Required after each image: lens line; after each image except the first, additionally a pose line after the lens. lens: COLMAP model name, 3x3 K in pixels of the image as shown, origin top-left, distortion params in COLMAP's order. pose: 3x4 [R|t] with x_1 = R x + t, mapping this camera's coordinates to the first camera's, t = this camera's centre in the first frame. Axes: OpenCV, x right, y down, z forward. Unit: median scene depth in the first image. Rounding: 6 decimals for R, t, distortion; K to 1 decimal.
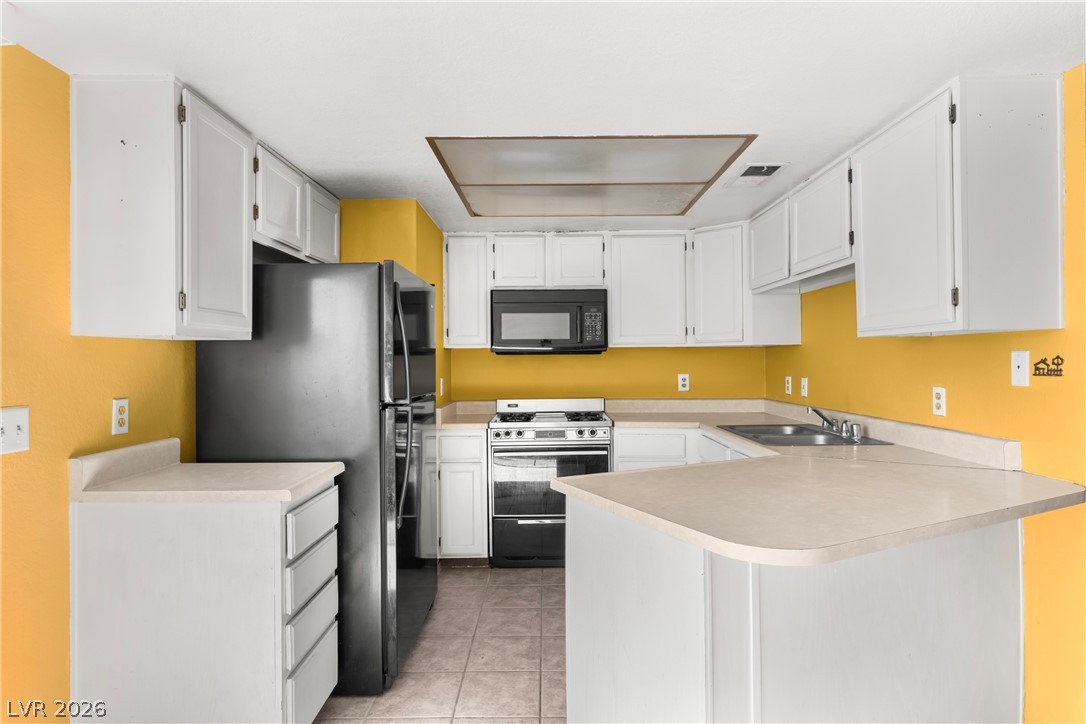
lens RADIAL K [[596.2, 0, 544.3], [0, 596.2, 359.2], [0, 0, 1]] dist [0.002681, 0.001274]
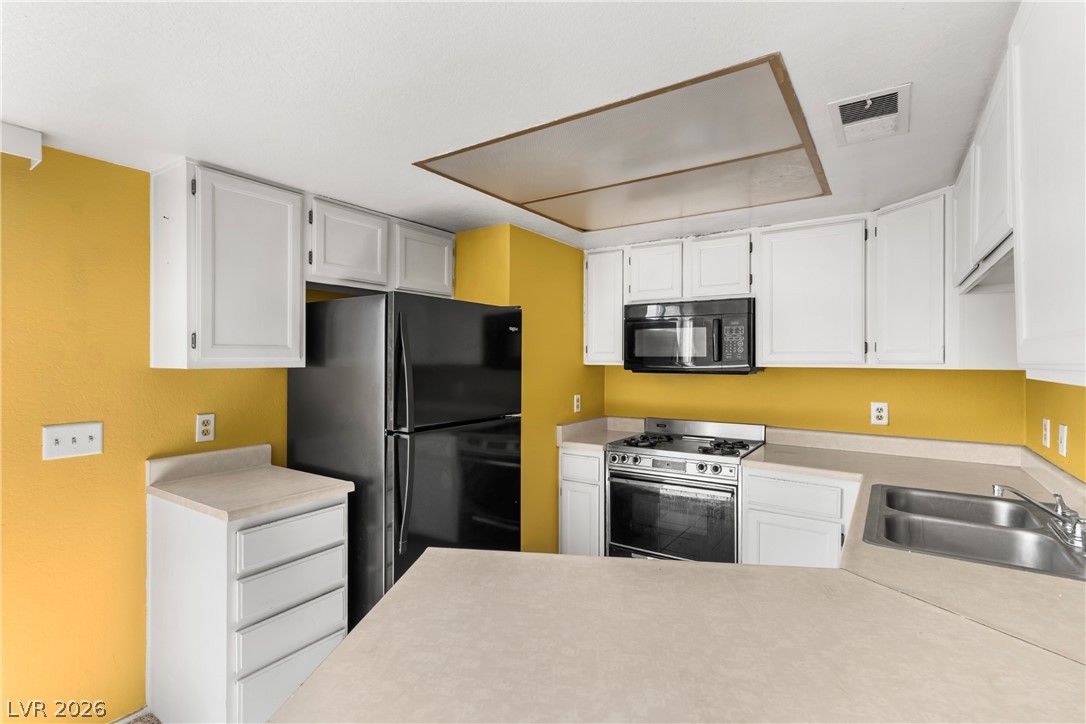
lens RADIAL K [[513.5, 0, 546.7], [0, 513.5, 359.8], [0, 0, 1]] dist [0.005407, 0.000056]
pose [[0.833451, 0.010428, -0.552495, 0.340275], [-0.008194, 0.999945, 0.006513, -0.042080], [0.552533, -0.000902, 0.833491, 0.311009]]
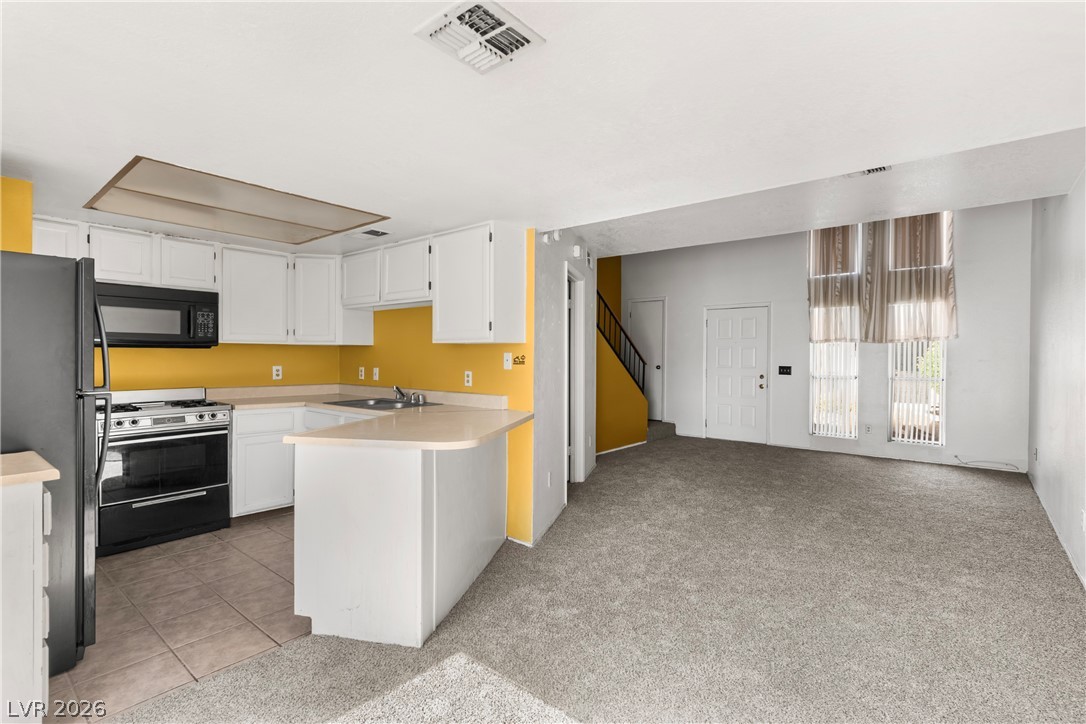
lens RADIAL K [[513.5, 0, 544.7], [0, 513.5, 359.3], [0, 0, 1]] dist [0.005407, 0.000056]
pose [[0.633394, 0.006183, 0.773805, -0.346170], [-0.012025, 0.999926, 0.001854, 0.003244], [-0.773736, -0.010479, 0.633422, -0.166433]]
